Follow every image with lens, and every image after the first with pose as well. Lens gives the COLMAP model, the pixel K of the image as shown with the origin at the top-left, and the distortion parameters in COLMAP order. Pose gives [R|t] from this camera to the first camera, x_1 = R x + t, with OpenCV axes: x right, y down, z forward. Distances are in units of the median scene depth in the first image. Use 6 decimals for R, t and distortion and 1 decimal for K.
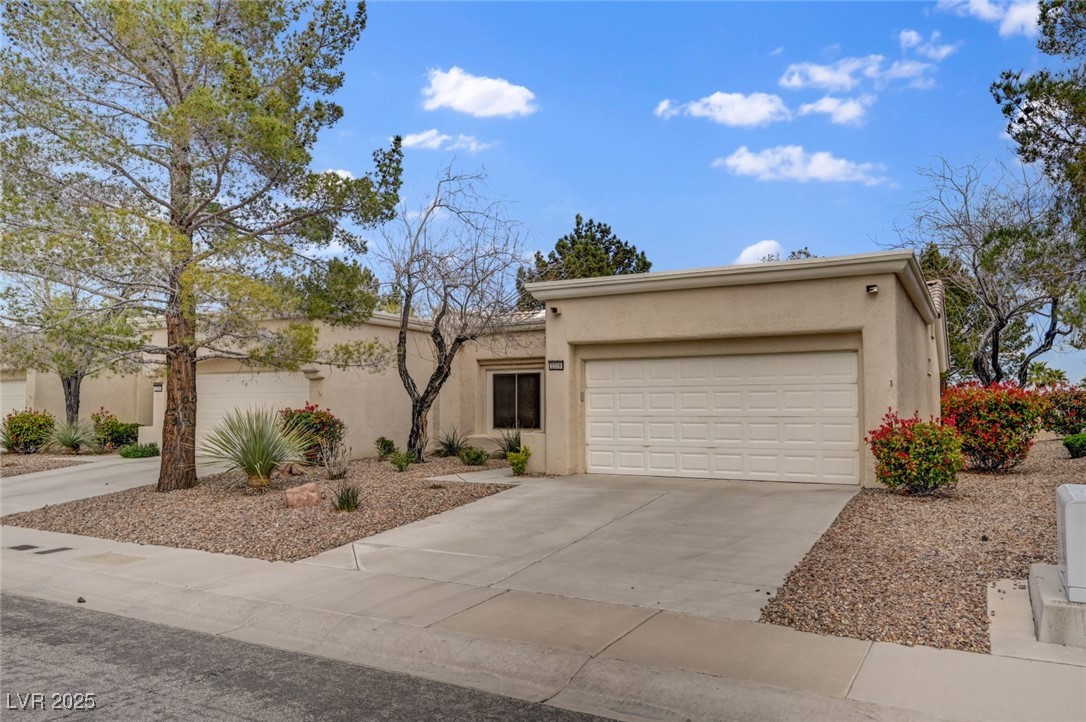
lens RADIAL K [[766.6, 0, 545.9], [0, 766.6, 359.6], [0, 0, 1]] dist [0.005119, 0.001905]
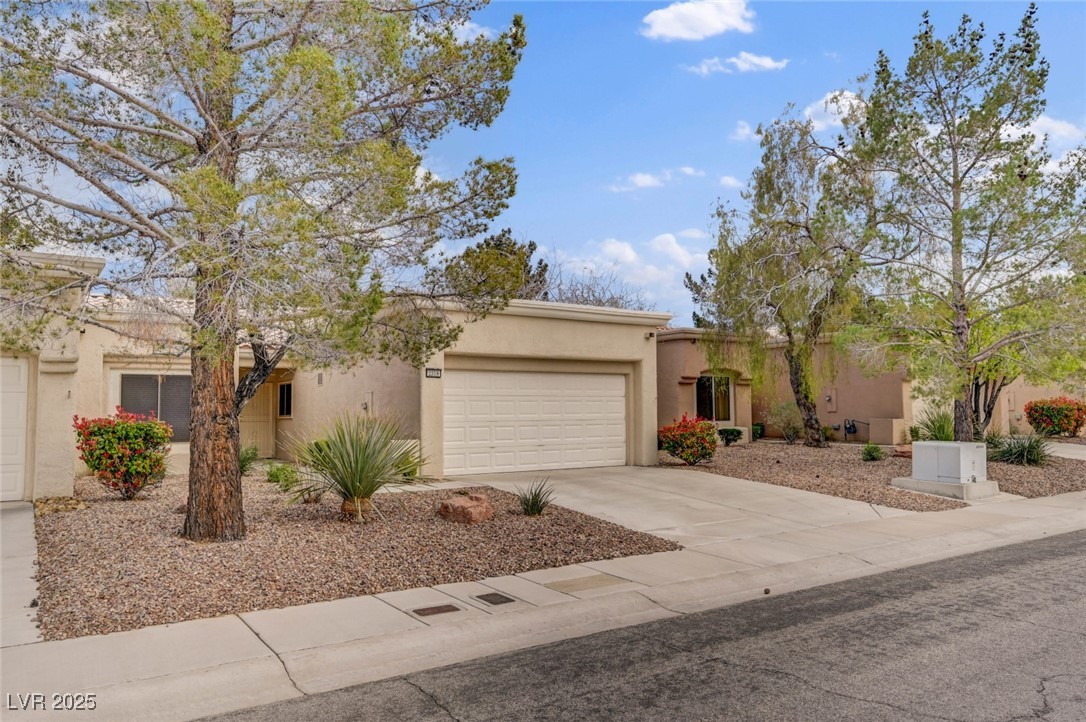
lens RADIAL K [[766.6, 0, 545.7], [0, 766.6, 362.7], [0, 0, 1]] dist [0.005119, 0.001905]
pose [[0.453761, 0.058571, 0.889197, -0.872917], [-0.046408, 0.998037, -0.042058, 0.031174], [-0.889914, -0.022181, 0.455588, 0.412546]]
